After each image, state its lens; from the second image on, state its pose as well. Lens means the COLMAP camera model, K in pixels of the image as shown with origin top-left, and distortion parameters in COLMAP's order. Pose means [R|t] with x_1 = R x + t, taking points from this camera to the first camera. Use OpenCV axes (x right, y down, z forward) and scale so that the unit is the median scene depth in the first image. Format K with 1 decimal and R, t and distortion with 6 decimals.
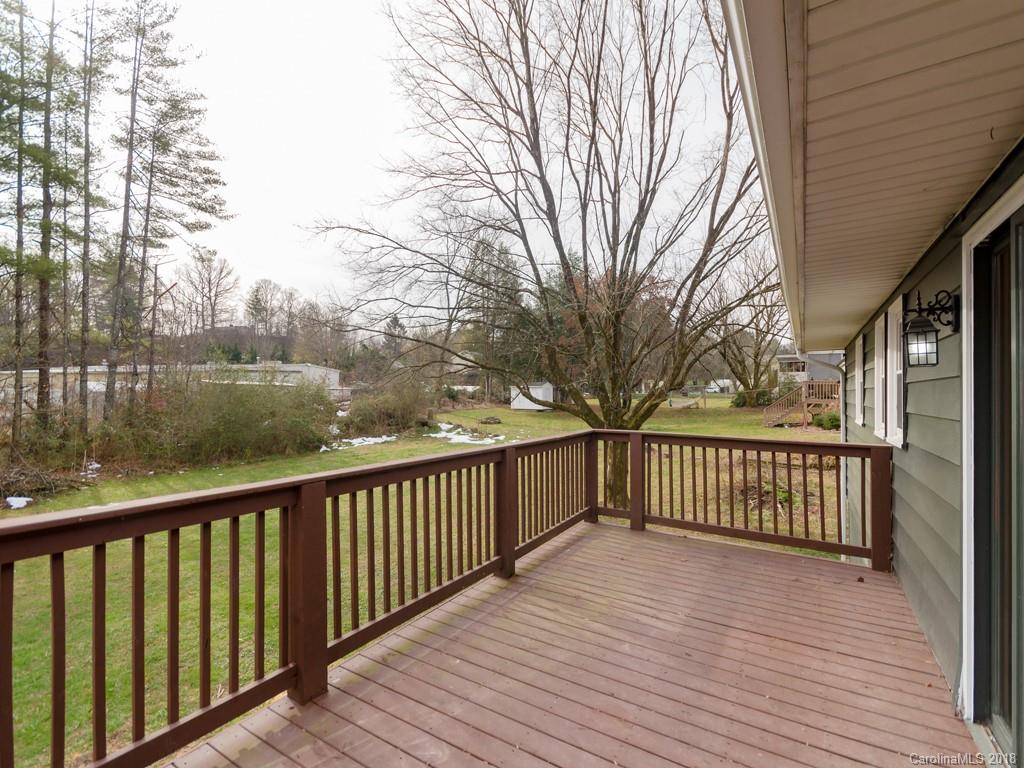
lens RADIAL K [[486.7, 0, 511.2], [0, 486.7, 386.2], [0, 0, 1]] dist [-0.000156, 0.000164]
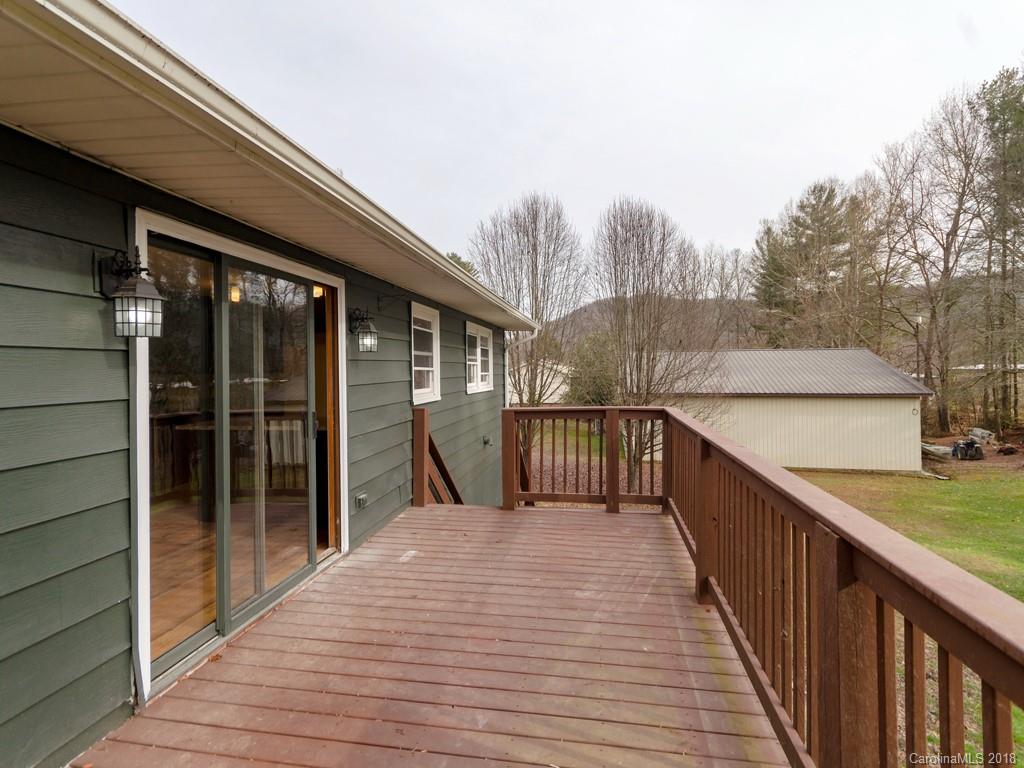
lens RADIAL K [[488.2, 0, 514.1], [0, 488.2, 377.6], [0, 0, 1]] dist [-0.000203, 0.000008]
pose [[-0.930082, 0.010941, -0.367188, 0.080084], [0.009765, 0.999940, 0.005060, 0.002923], [0.367221, 0.001121, -0.930133, 0.299189]]
